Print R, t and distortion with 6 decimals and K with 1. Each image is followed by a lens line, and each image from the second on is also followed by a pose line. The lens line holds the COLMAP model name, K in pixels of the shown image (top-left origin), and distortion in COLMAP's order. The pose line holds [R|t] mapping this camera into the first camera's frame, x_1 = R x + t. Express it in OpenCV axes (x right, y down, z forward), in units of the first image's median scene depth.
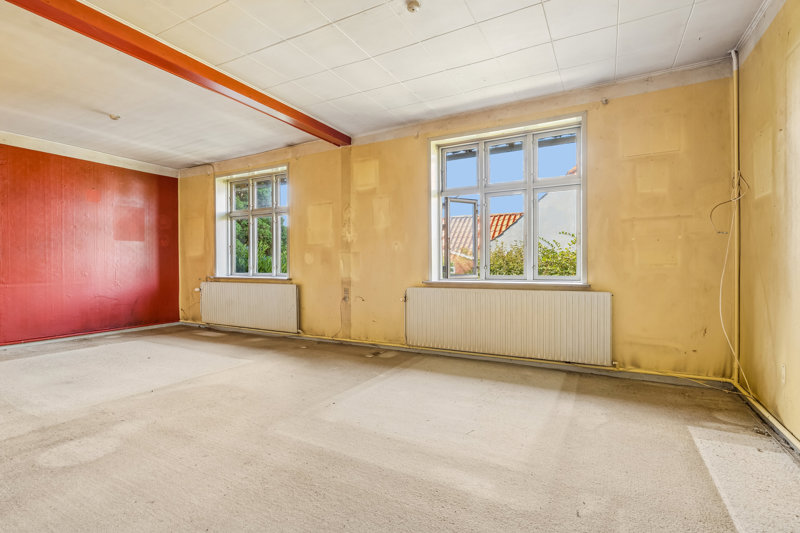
lens RADIAL K [[380.5, 0, 400.2], [0, 380.5, 266.5], [0, 0, 1]] dist [-0.003149, -0.000559]
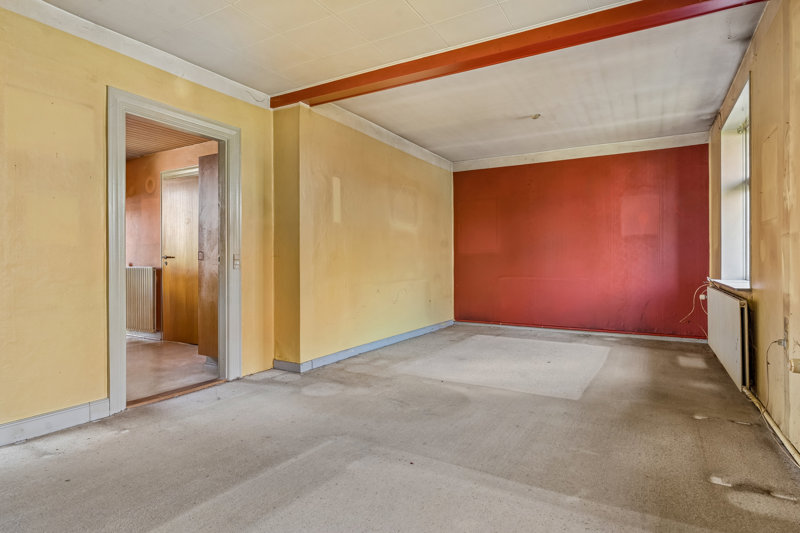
lens RADIAL K [[435.6, 0, 399.6], [0, 435.6, 262.3], [0, 0, 1]] dist [-0.004738, -0.000990]
pose [[-0.029767, 0.005395, -0.999542, 0.425829], [-0.003852, 0.999977, 0.005512, -0.009013], [0.999549, 0.004014, -0.029746, 0.683723]]
